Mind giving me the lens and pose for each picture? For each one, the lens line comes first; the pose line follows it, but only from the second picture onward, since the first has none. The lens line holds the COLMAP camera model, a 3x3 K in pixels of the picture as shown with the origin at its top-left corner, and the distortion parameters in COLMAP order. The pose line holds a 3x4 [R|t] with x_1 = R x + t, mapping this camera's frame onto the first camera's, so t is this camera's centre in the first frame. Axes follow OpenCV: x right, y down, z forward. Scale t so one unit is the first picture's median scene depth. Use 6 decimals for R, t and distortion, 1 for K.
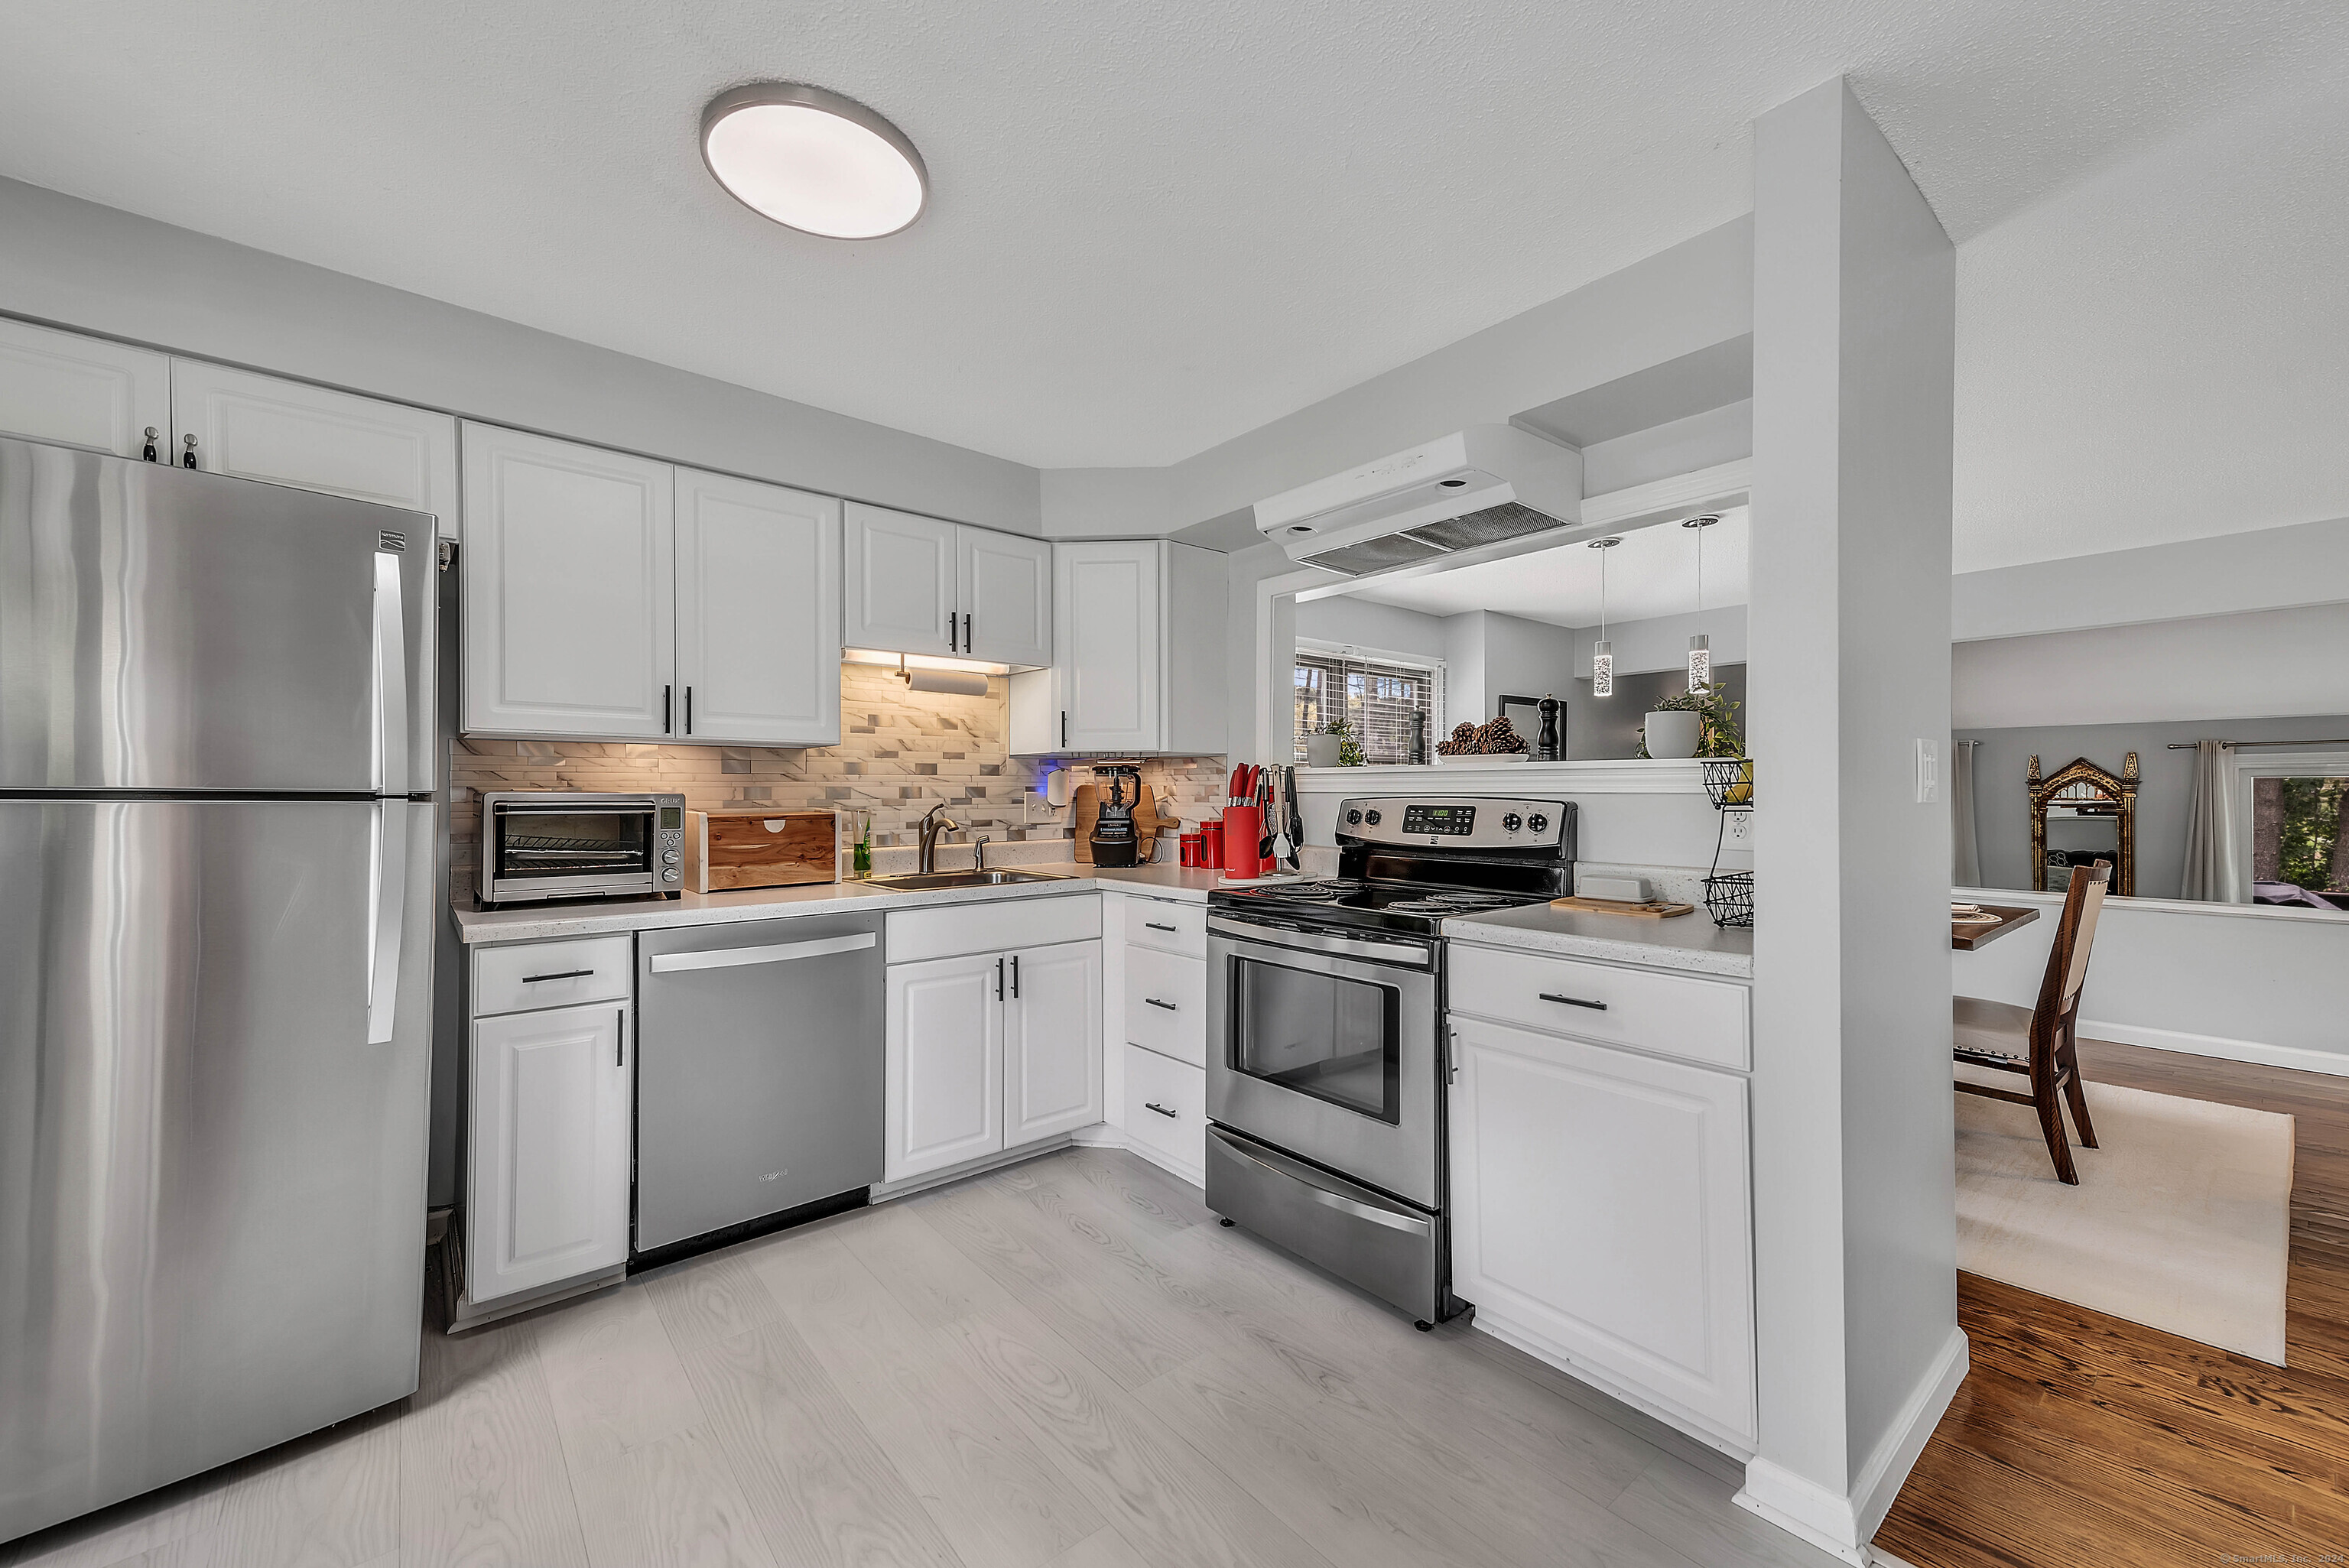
lens RADIAL K [[928.2, 0, 1187.3], [0, 928.2, 786.4], [0, 0, 1]] dist [0.025317, -0.000345]
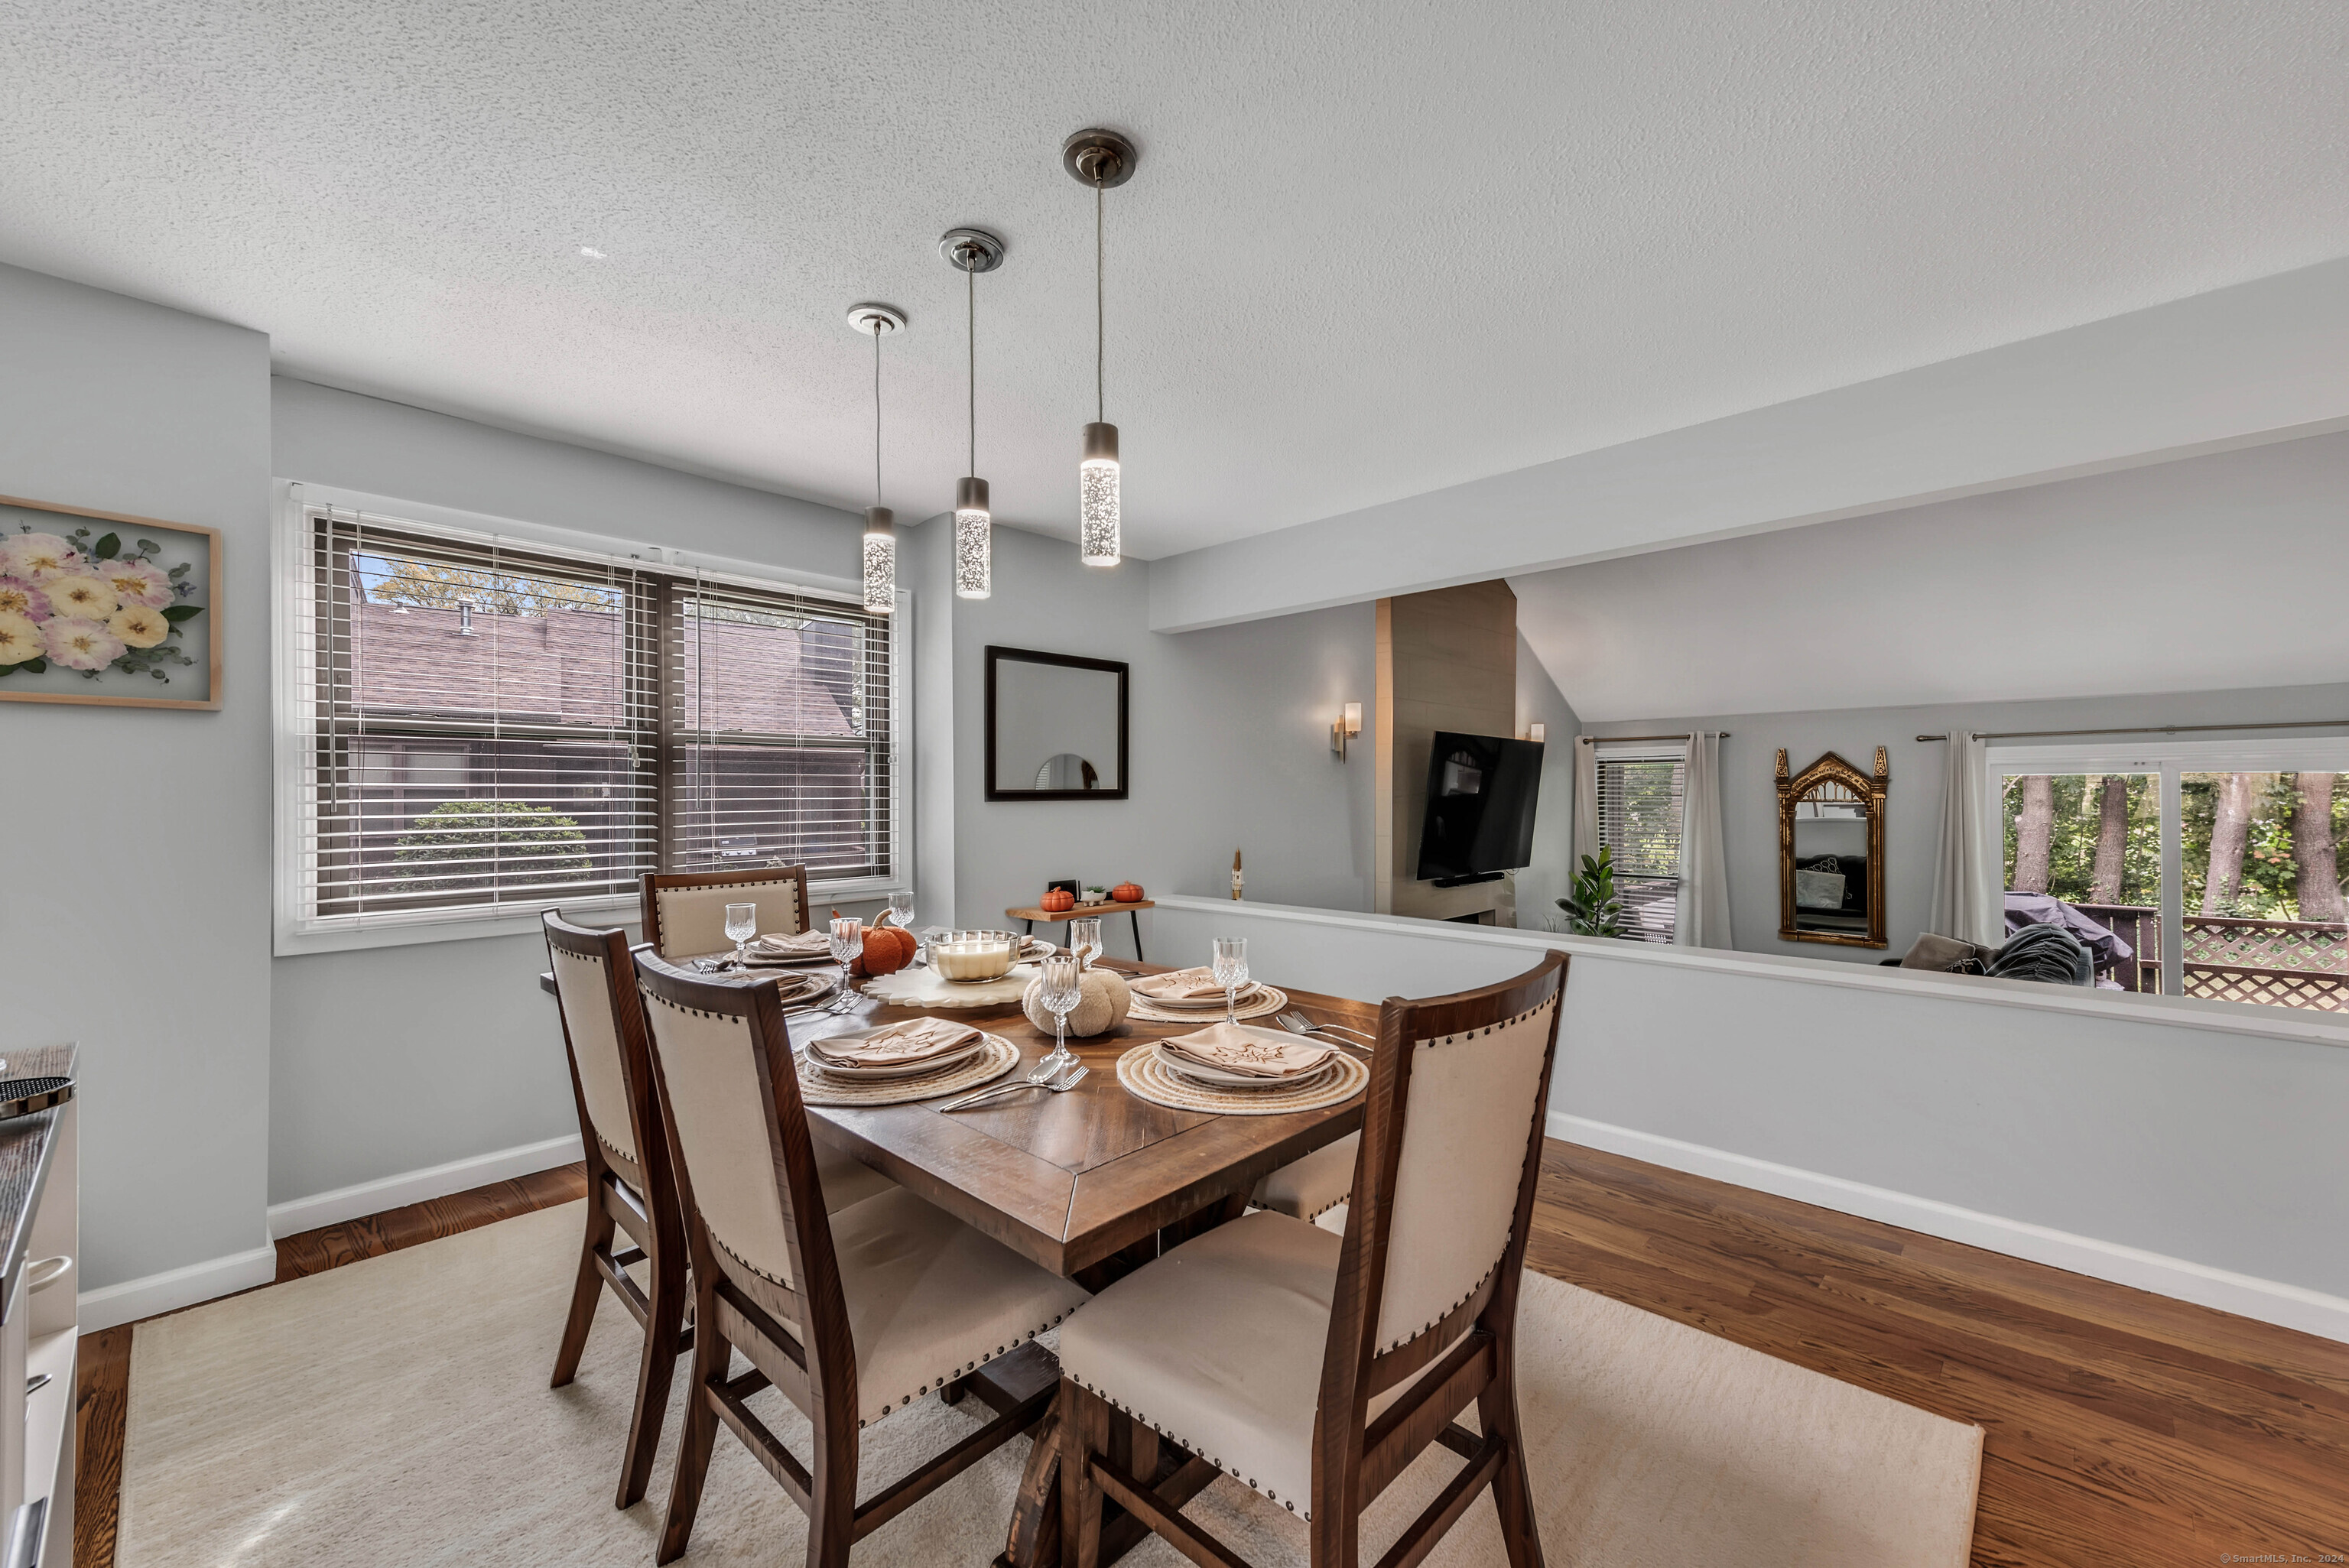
lens RADIAL K [[928.2, 0, 1187.3], [0, 928.2, 786.4], [0, 0, 1]] dist [0.025317, -0.000345]
pose [[0.994219, 0.001366, 0.107360, 0.276242], [-0.001385, 0.999999, 0.000094, 0.001329], [-0.107359, -0.000243, 0.994220, 0.221858]]
